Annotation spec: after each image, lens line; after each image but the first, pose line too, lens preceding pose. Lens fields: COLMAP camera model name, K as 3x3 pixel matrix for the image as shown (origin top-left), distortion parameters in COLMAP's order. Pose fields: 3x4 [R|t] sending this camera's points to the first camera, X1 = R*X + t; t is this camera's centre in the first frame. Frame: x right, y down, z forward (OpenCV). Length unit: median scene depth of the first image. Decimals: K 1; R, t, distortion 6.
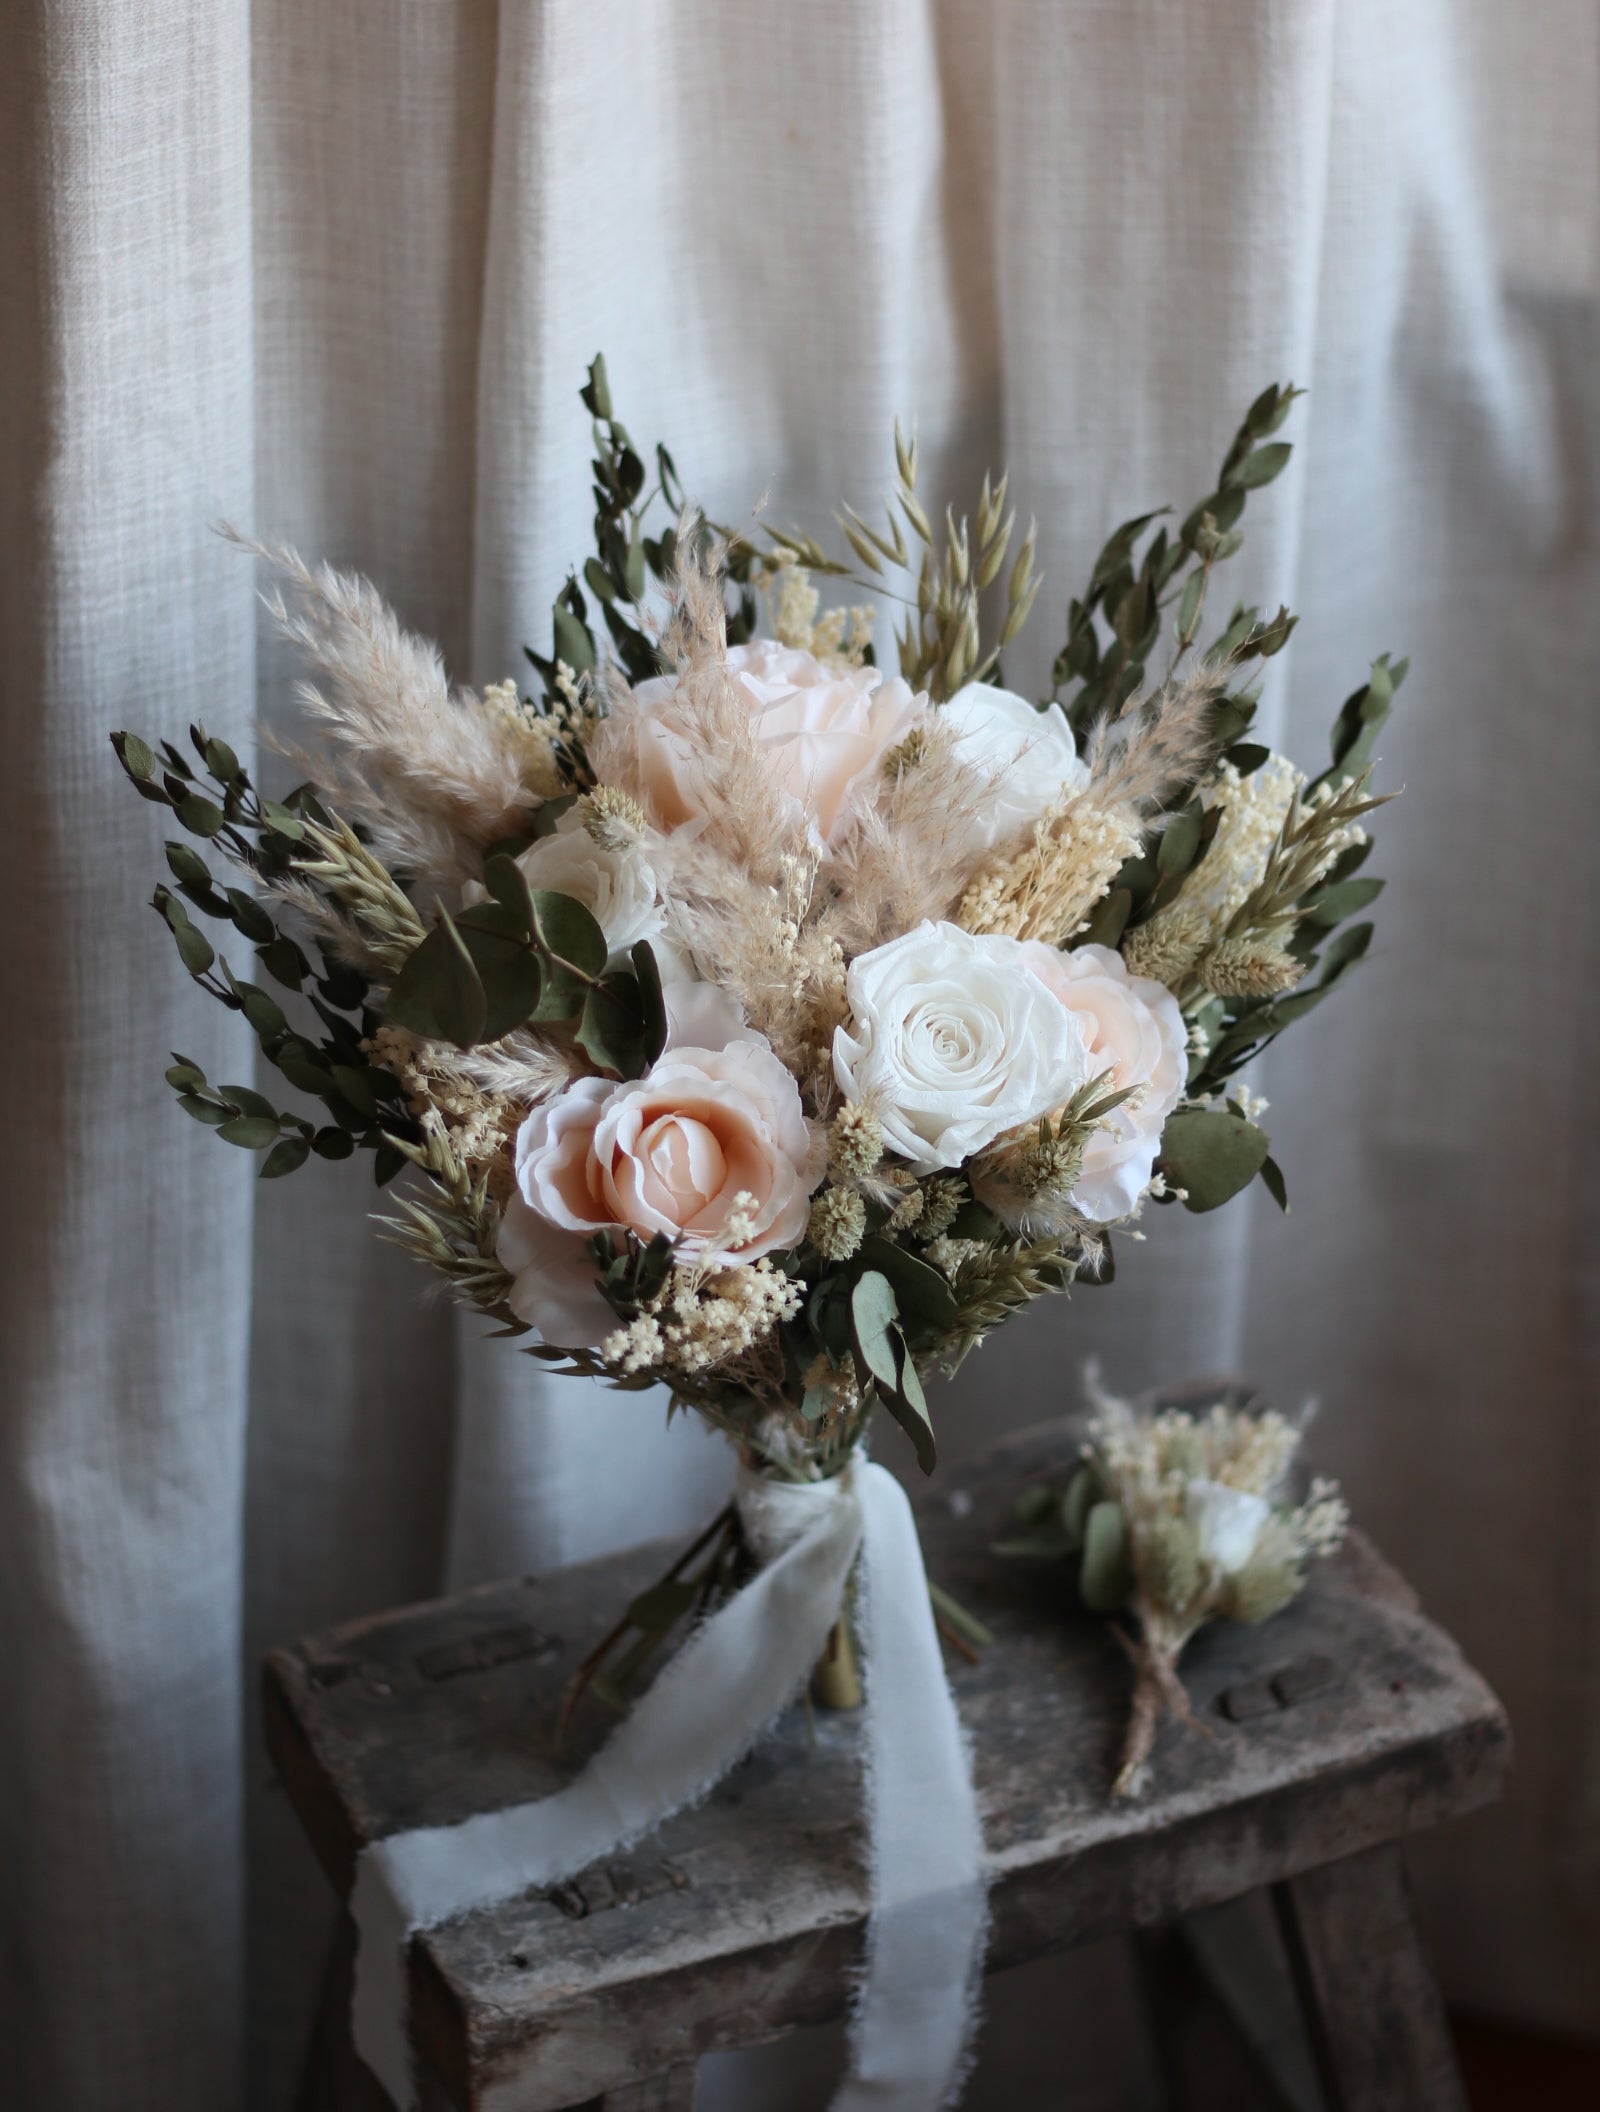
lens RADIAL K [[5701.3, 0, 800.0], [0, 5701.3, 1056.0], [0, 0, 1]] dist [-0.095205, -0.434585]
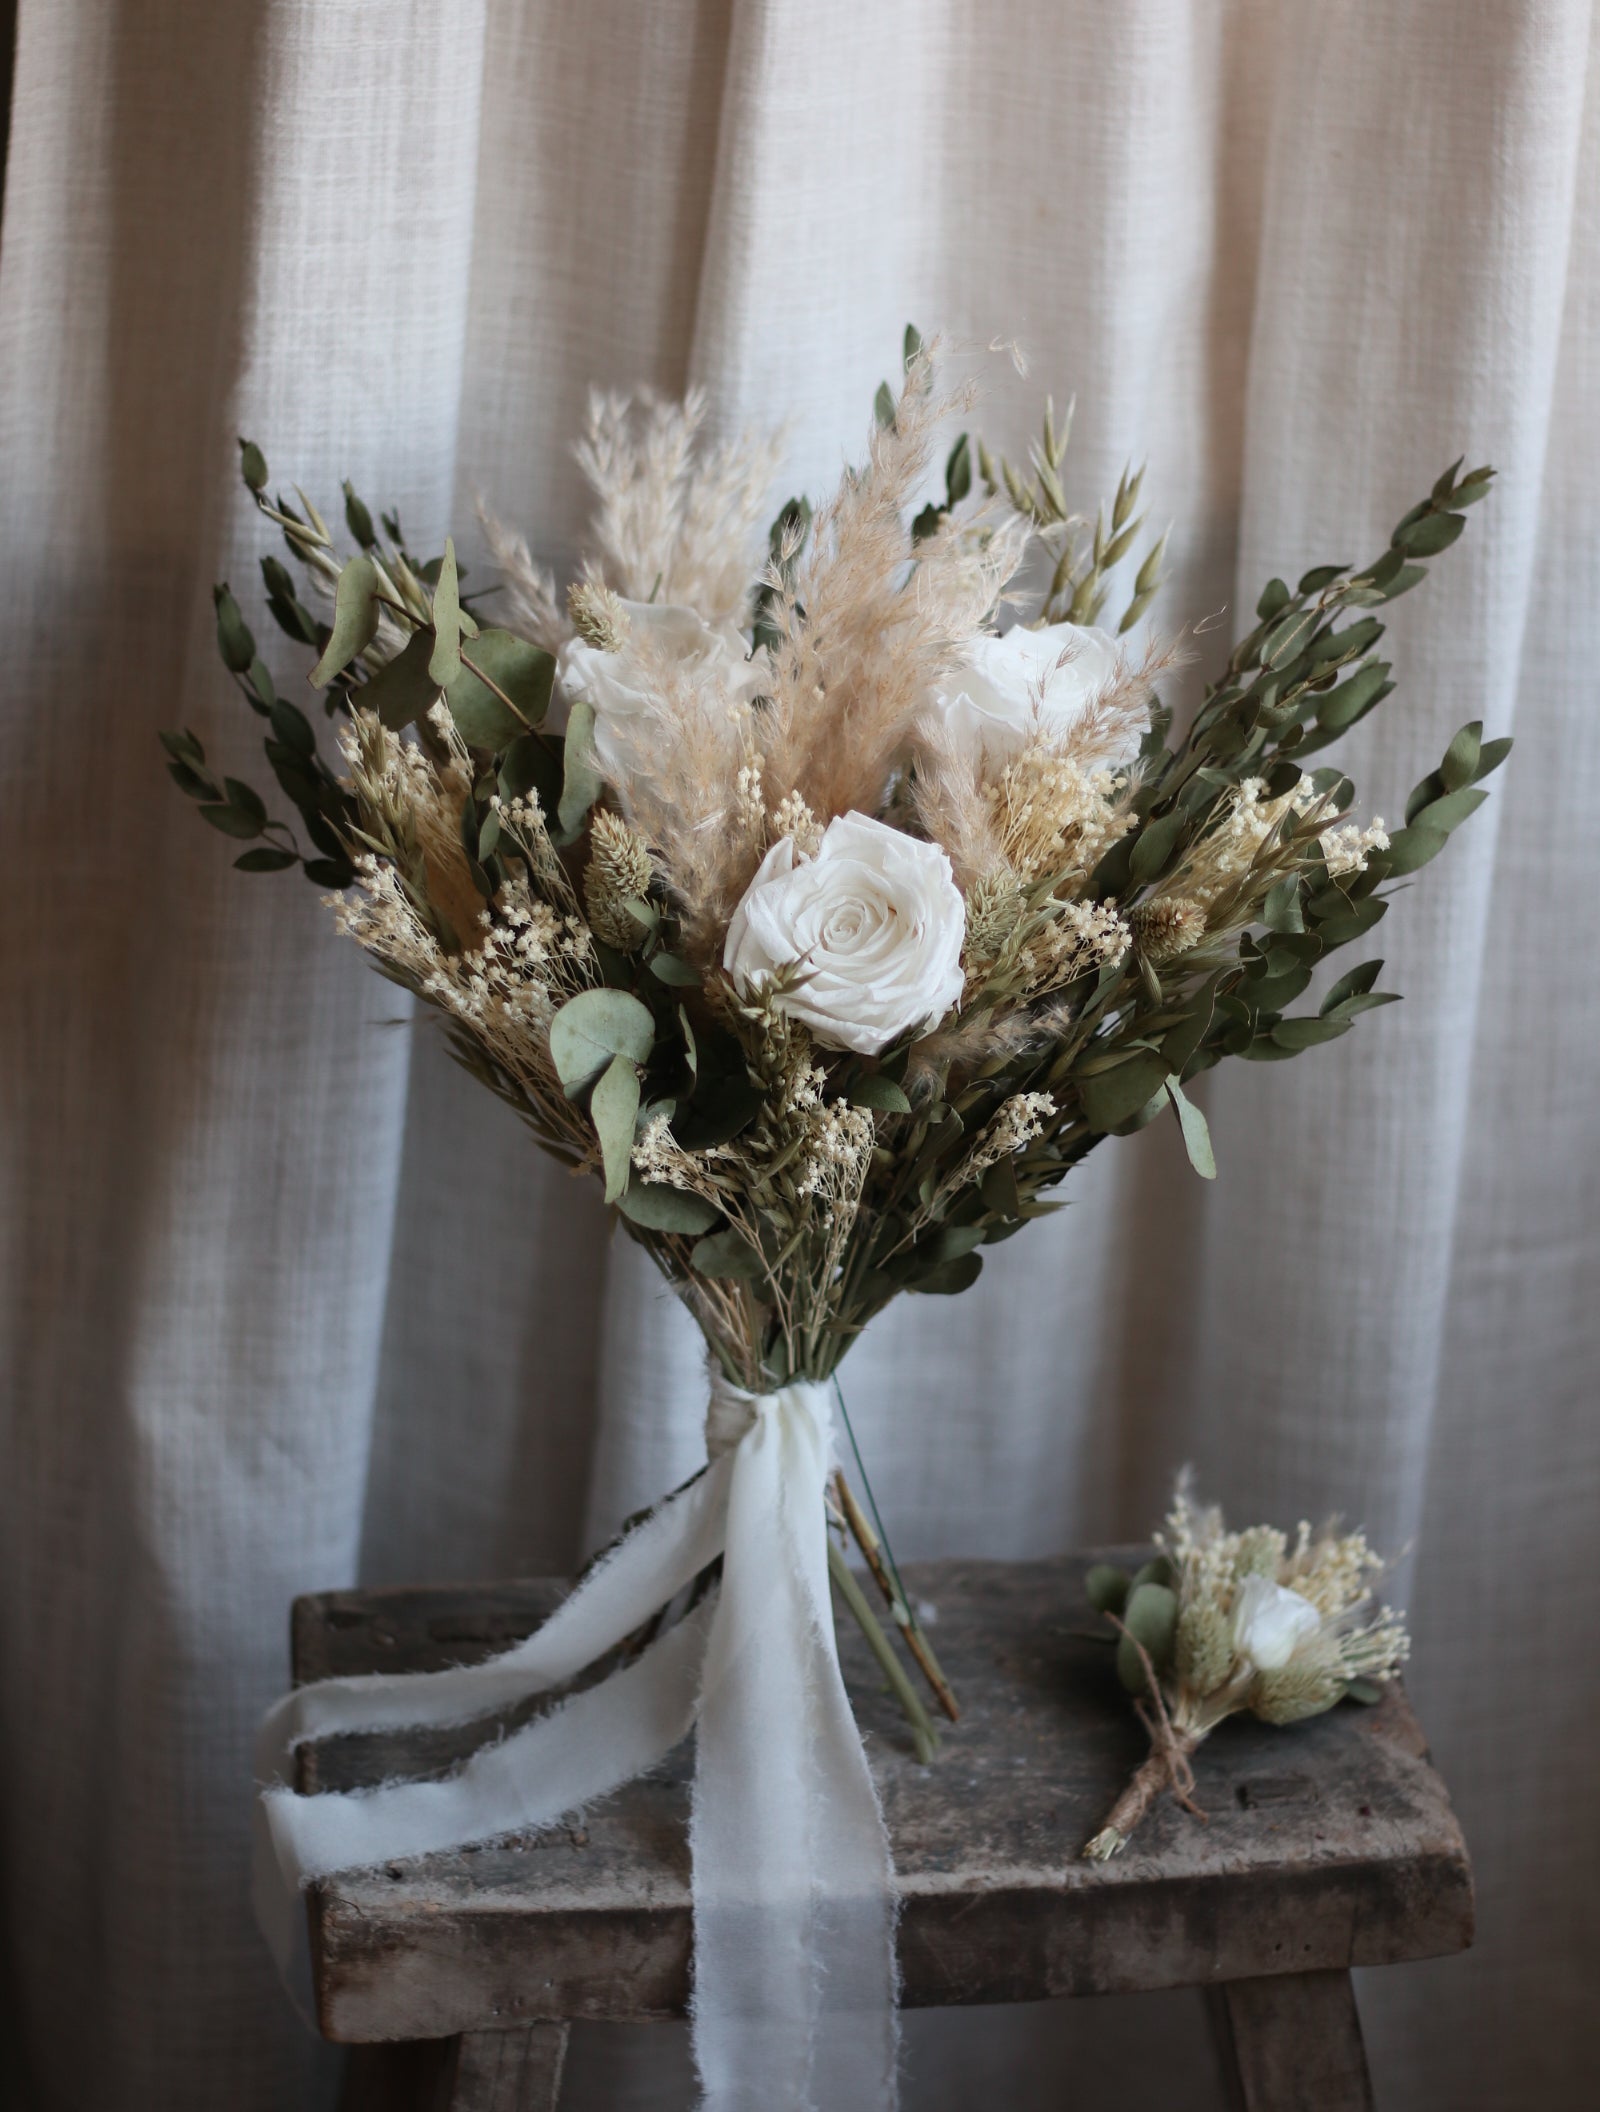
lens RADIAL K [[5701.3, 0, 800.0], [0, 5701.3, 1056.0], [0, 0, 1]] dist [-0.095205, -0.434585]
pose [[0.956622, 0.144485, -0.252978, 0.249217], [-0.182959, 0.973706, -0.135730, 0.140472], [0.226715, 0.176127, 0.957904, 0.030653]]
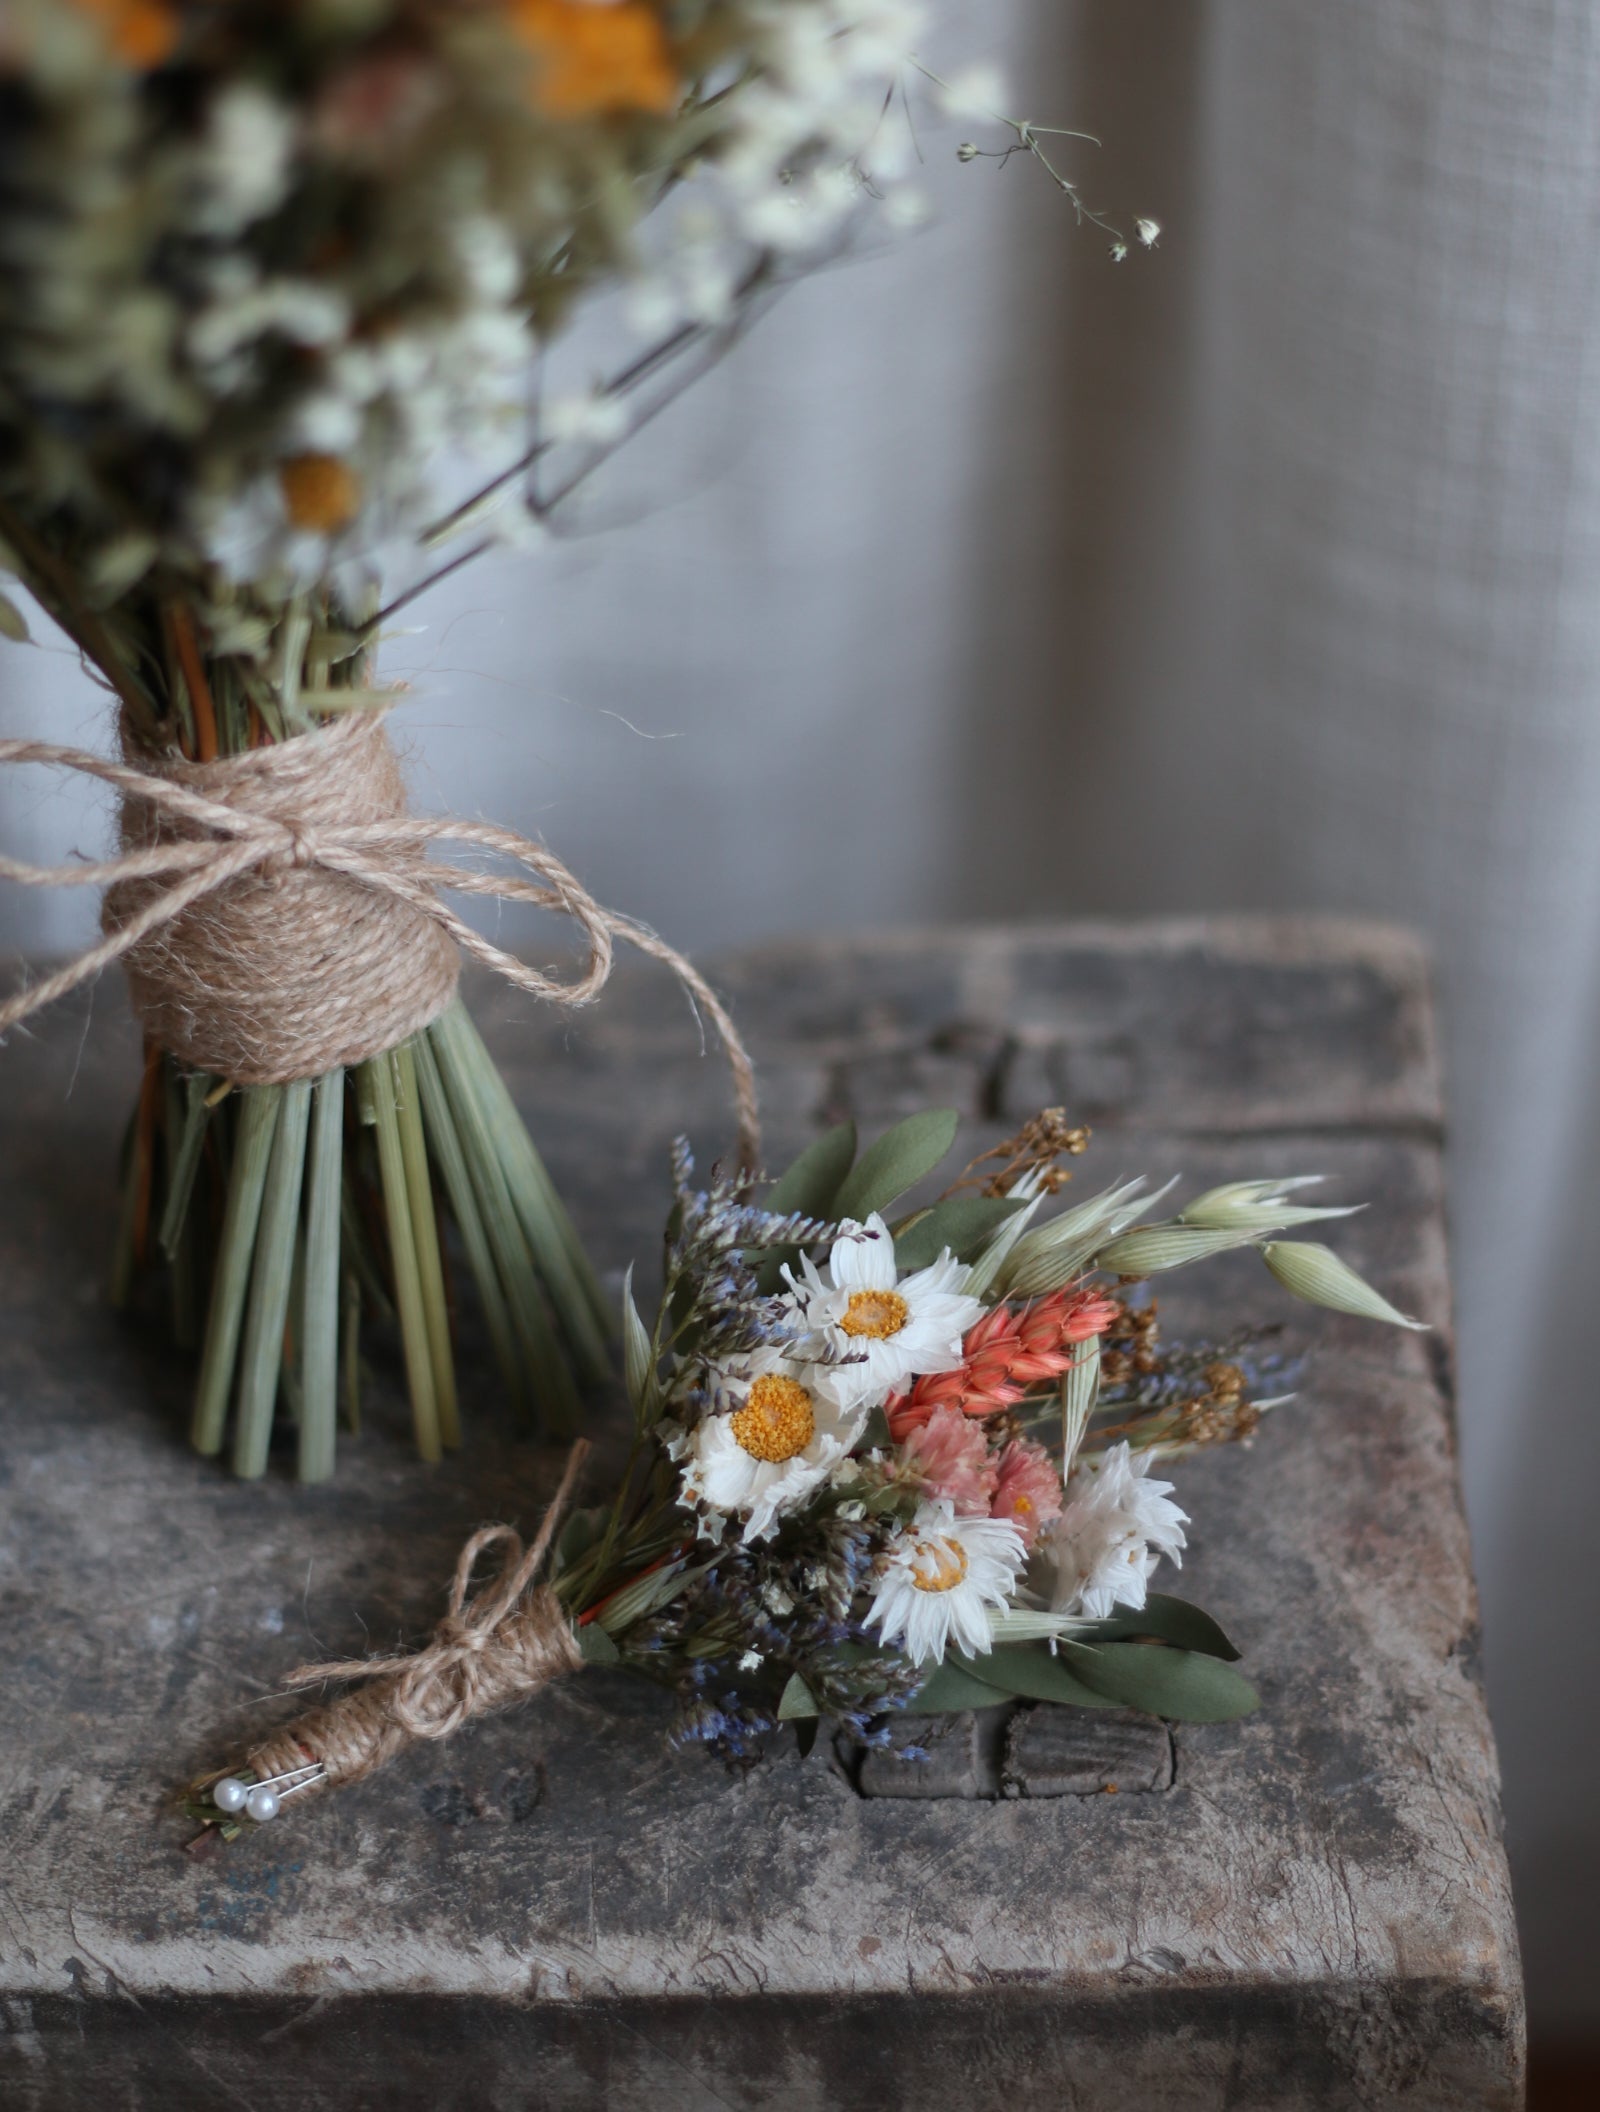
lens RADIAL K [[5701.3, 0, 800.0], [0, 5701.3, 1056.0], [0, 0, 1]] dist [-0.095205, -0.434585]
pose [[0.916146, 0.279241, -0.287578, 0.181328], [-0.222352, 0.950957, 0.215035, -0.020495], [0.333521, -0.133059, 0.933306, 0.648204]]
